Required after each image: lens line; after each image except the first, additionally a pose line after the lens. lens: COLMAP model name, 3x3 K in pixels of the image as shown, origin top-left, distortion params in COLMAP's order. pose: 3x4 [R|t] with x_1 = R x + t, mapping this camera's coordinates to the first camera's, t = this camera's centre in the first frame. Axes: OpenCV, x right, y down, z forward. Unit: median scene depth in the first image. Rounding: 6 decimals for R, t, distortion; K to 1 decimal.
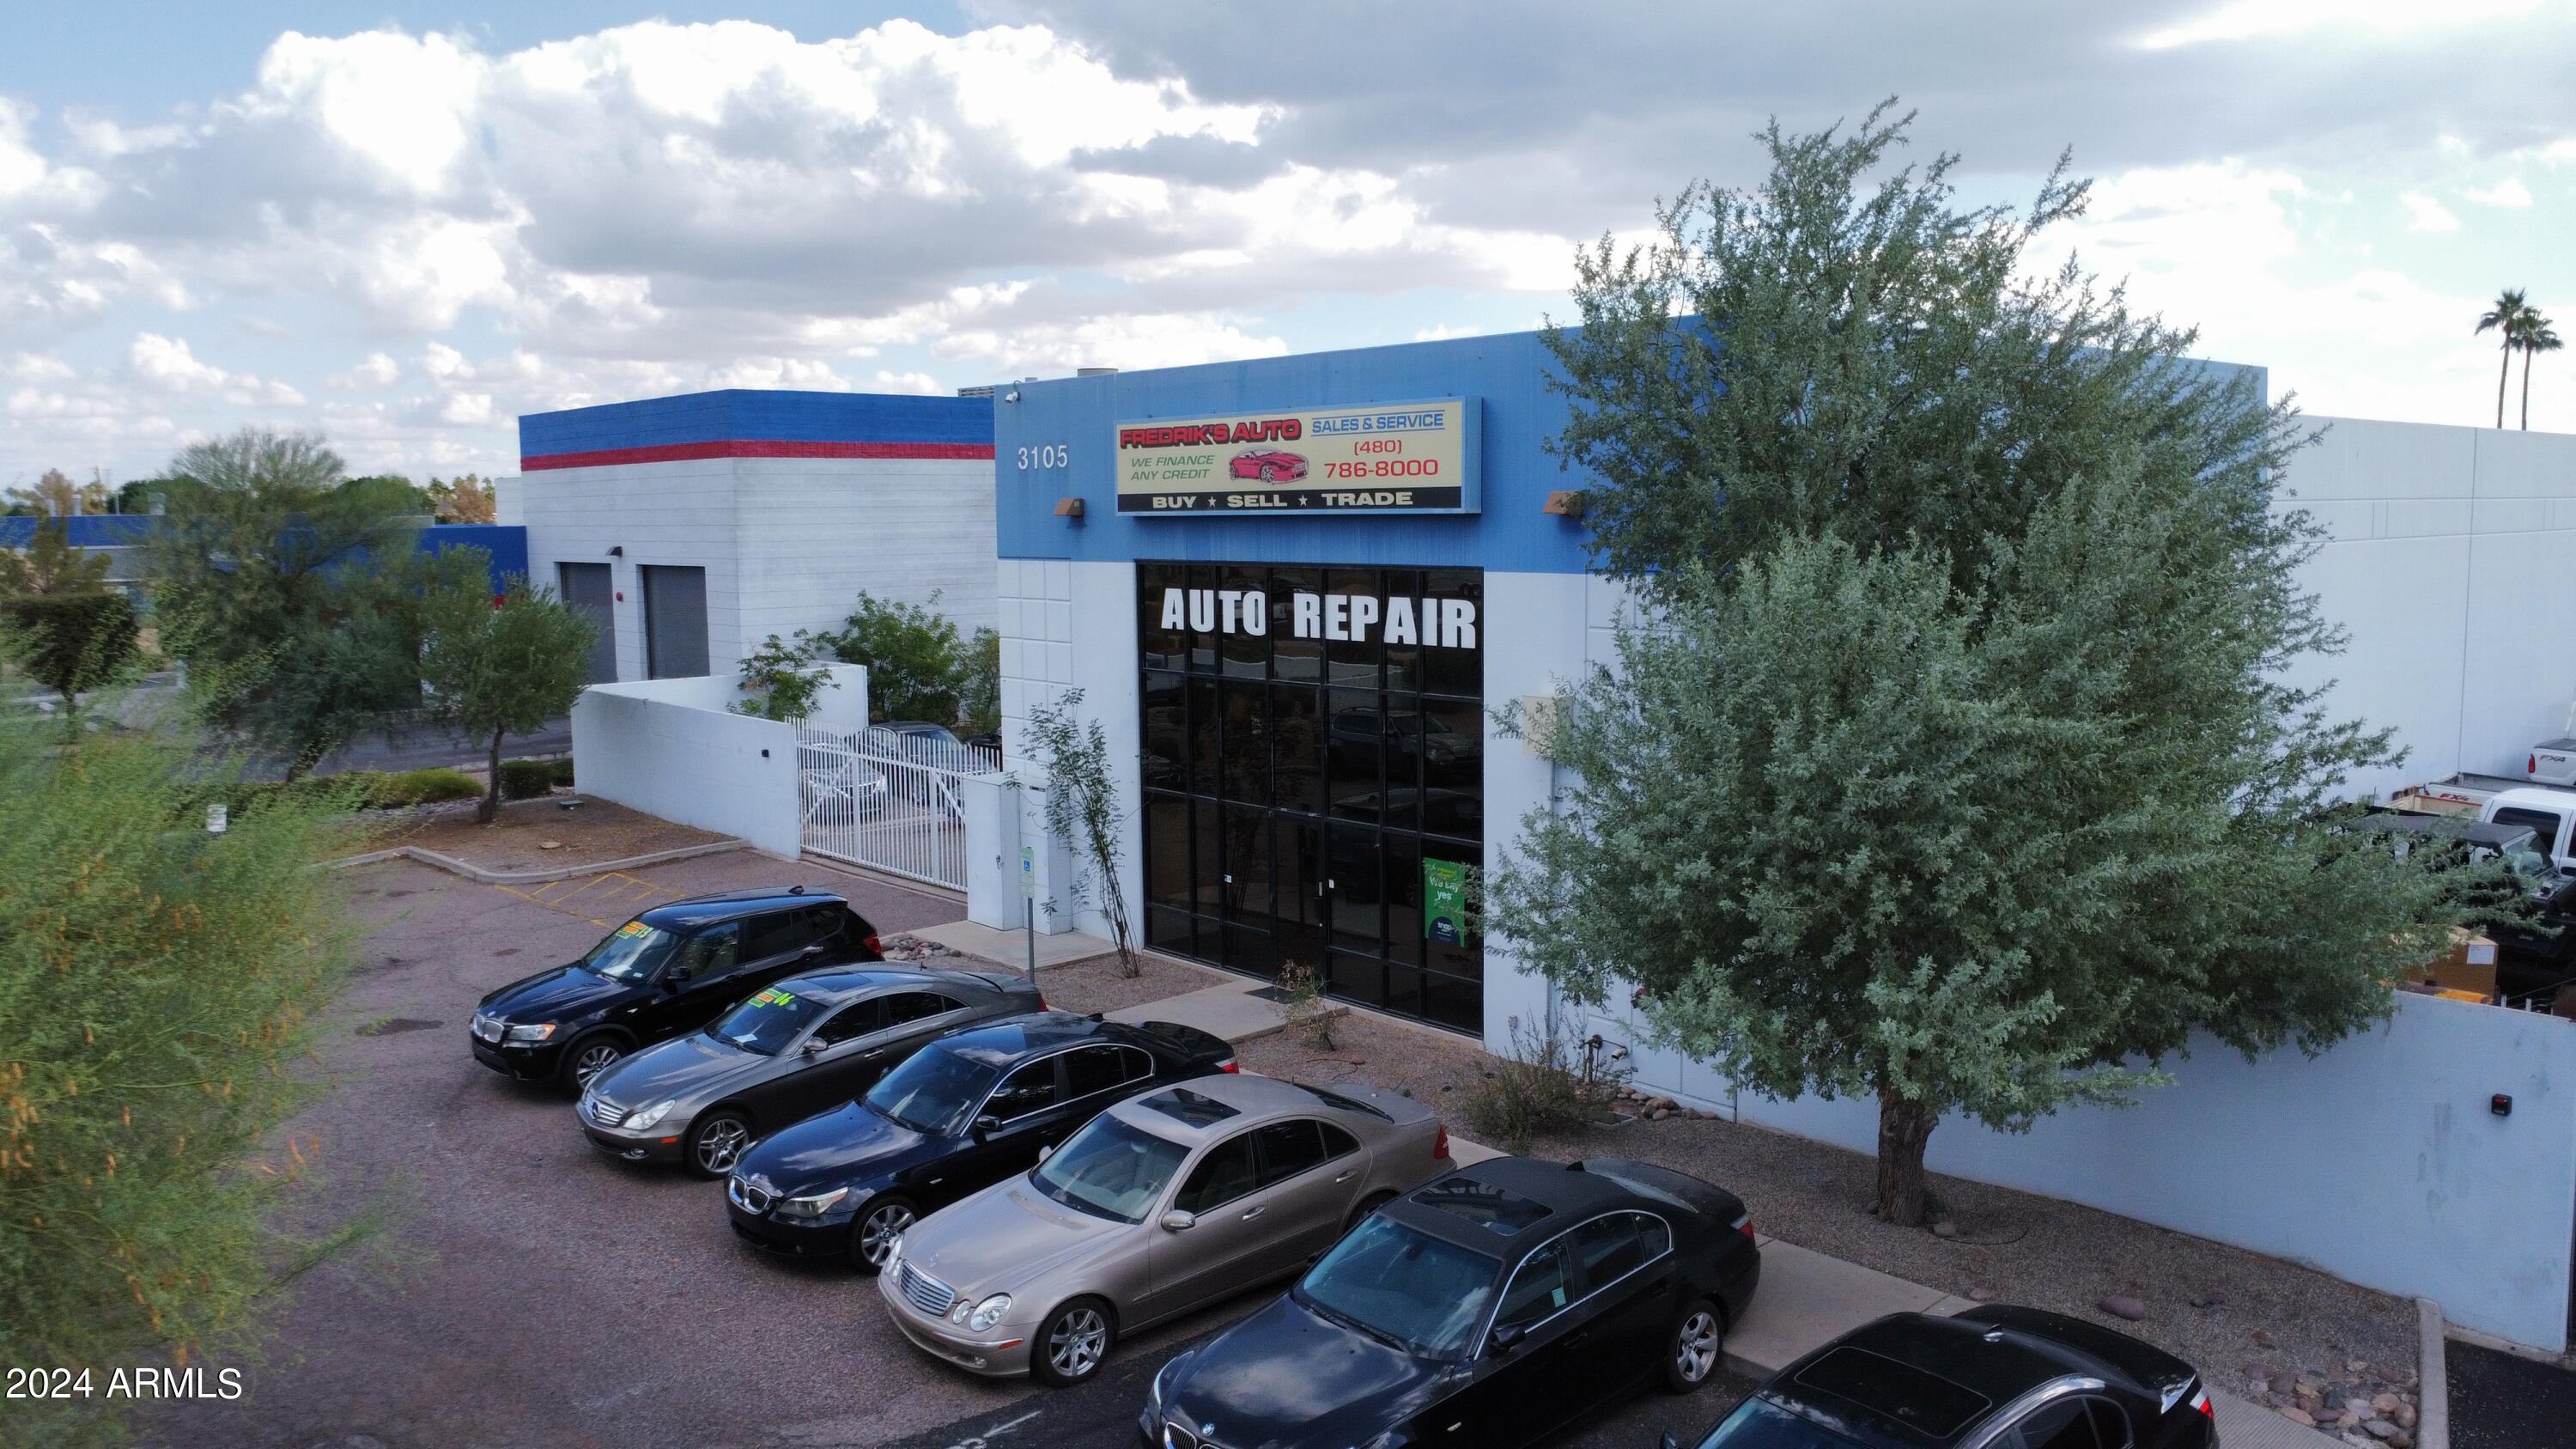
lens RADIAL K [[1864.8, 0, 1285.7], [0, 1864.8, 713.5], [0, 0, 1]] dist [-0.016655, -0.023968]
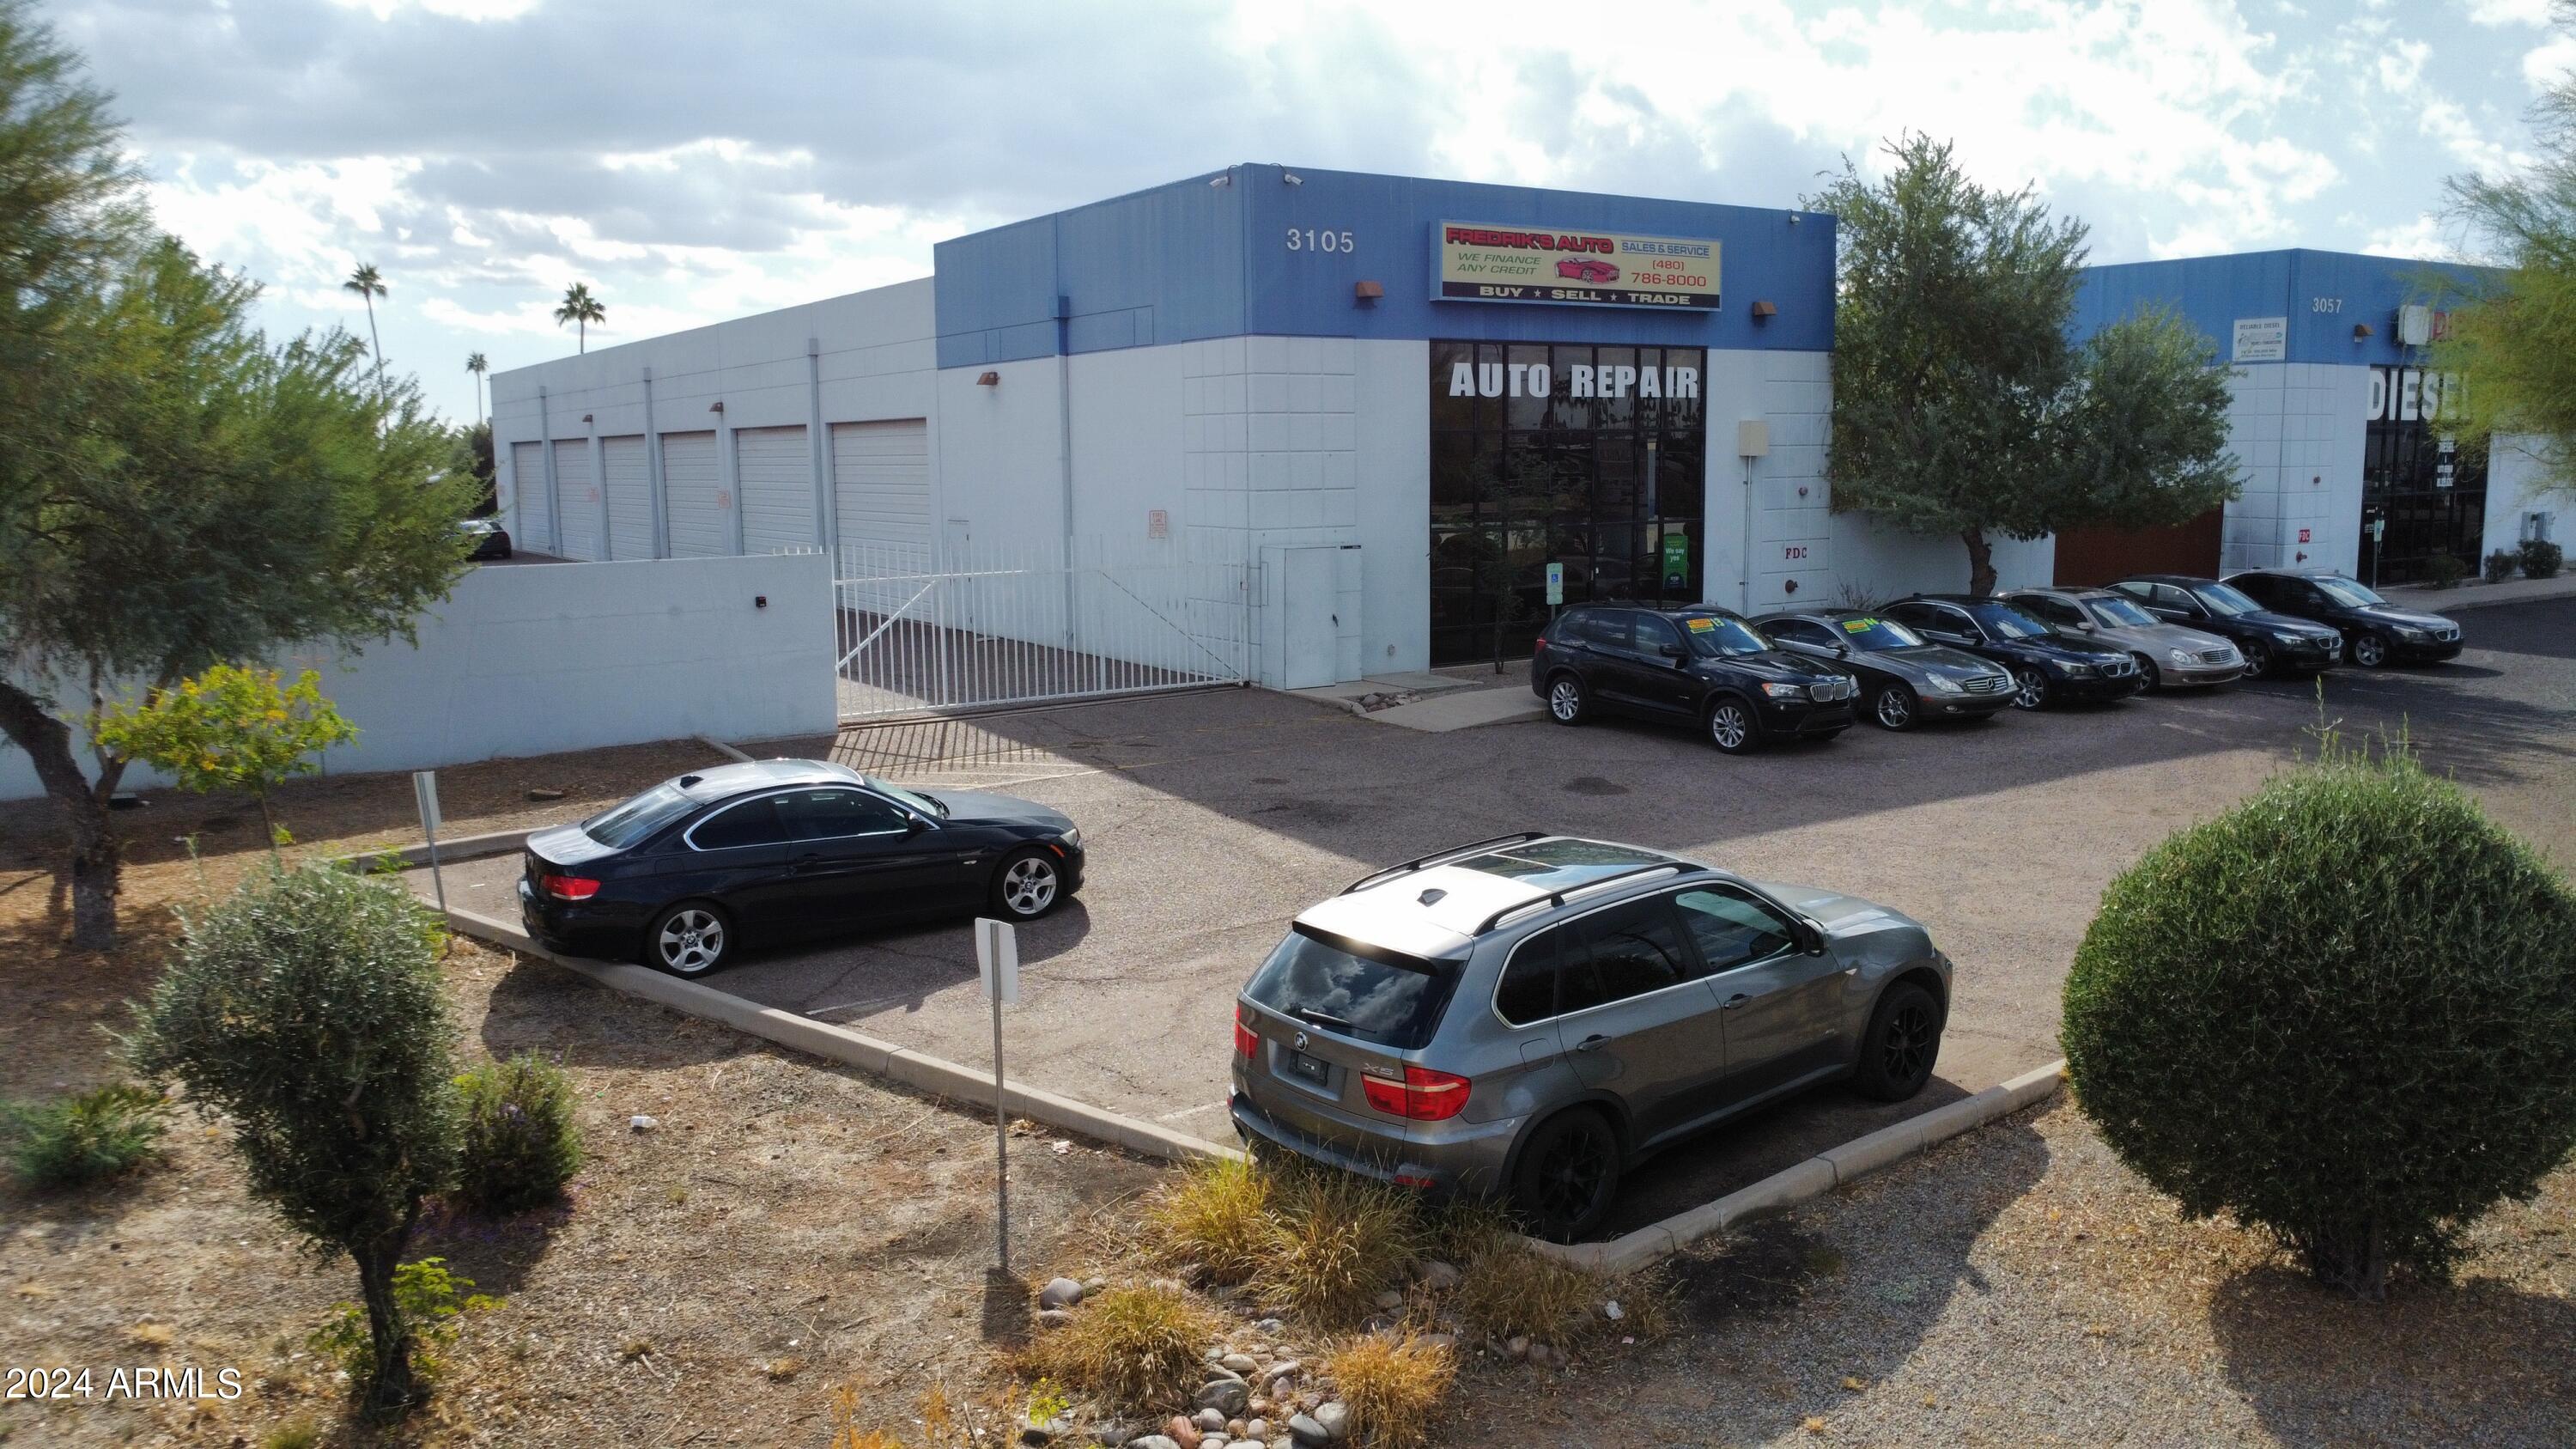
lens RADIAL K [[1864.8, 0, 1285.7], [0, 1864.8, 713.5], [0, 0, 1]] dist [-0.016655, -0.023968]
pose [[0.150214, -0.127755, 0.980364, -1.441333], [0.120508, 0.986588, 0.110101, 0.013500], [-0.981282, 0.101603, 0.163595, 1.021609]]
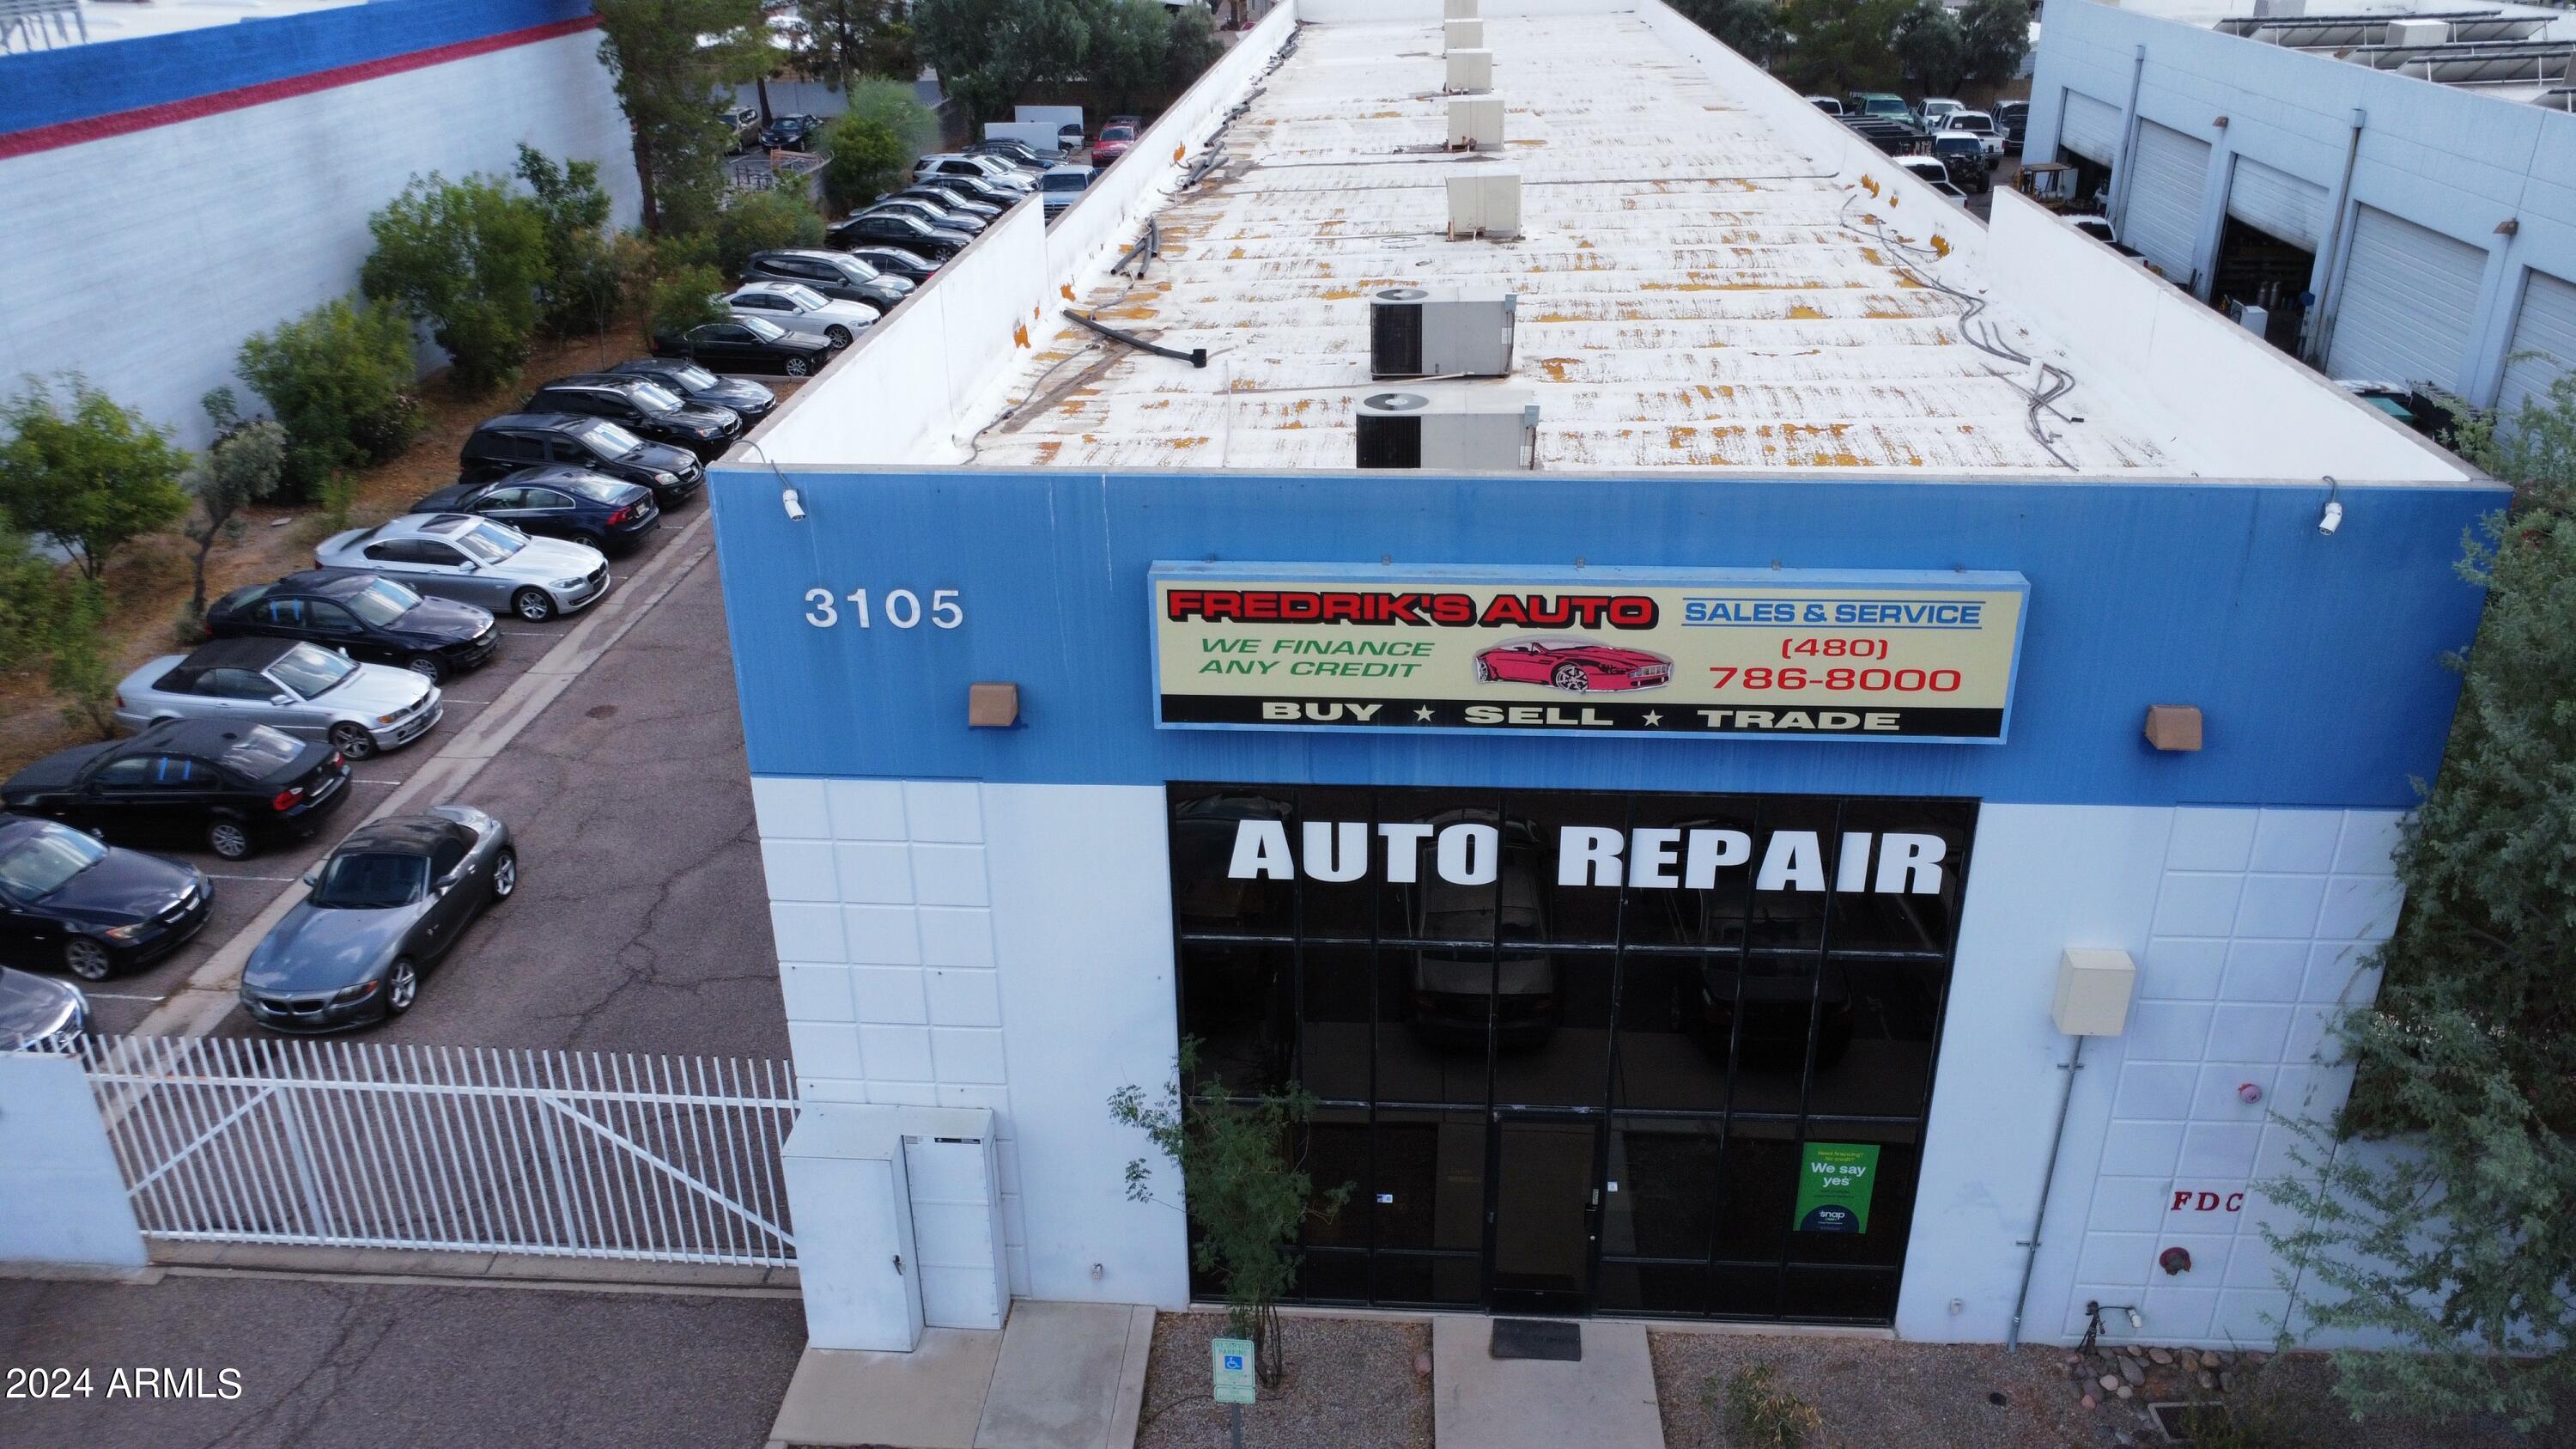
lens RADIAL K [[1864.8, 0, 1285.7], [0, 1864.8, 713.5], [0, 0, 1]] dist [-0.016655, -0.023968]
pose [[0.718963, -0.291285, 0.631067, -0.463333], [0.082363, 0.937254, 0.338778, -0.330314], [-0.690151, -0.191592, 0.697842, 0.633098]]
